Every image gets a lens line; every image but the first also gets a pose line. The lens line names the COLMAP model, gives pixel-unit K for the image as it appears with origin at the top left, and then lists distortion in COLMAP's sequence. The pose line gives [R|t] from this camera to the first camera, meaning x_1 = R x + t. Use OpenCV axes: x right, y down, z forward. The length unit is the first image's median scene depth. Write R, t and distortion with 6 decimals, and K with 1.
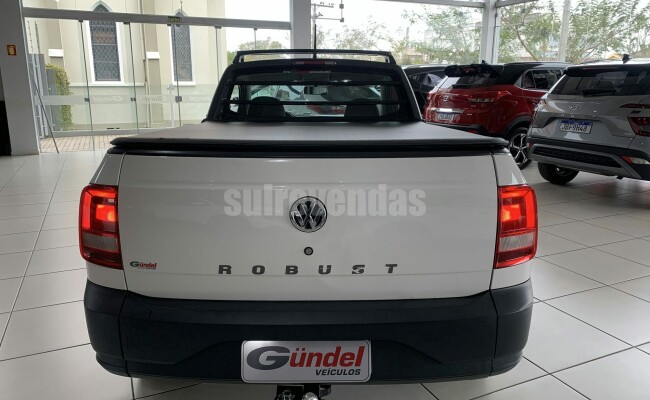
lens RADIAL K [[500.1, 0, 325.0], [0, 500.1, 200.0], [0, 0, 1]] dist [0.052099, -0.000563]
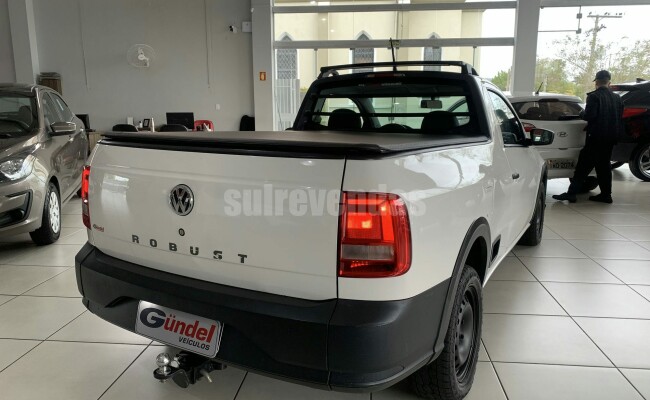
lens RADIAL K [[506.1, 0, 325.0], [0, 506.1, 200.0], [0, 0, 1]] dist [0.001600, 0.003347]
pose [[0.867022, 0.094874, -0.489154, 0.800149], [-0.114586, 0.993359, -0.010436, 0.003004], [0.484915, 0.065099, 0.872135, 0.135668]]
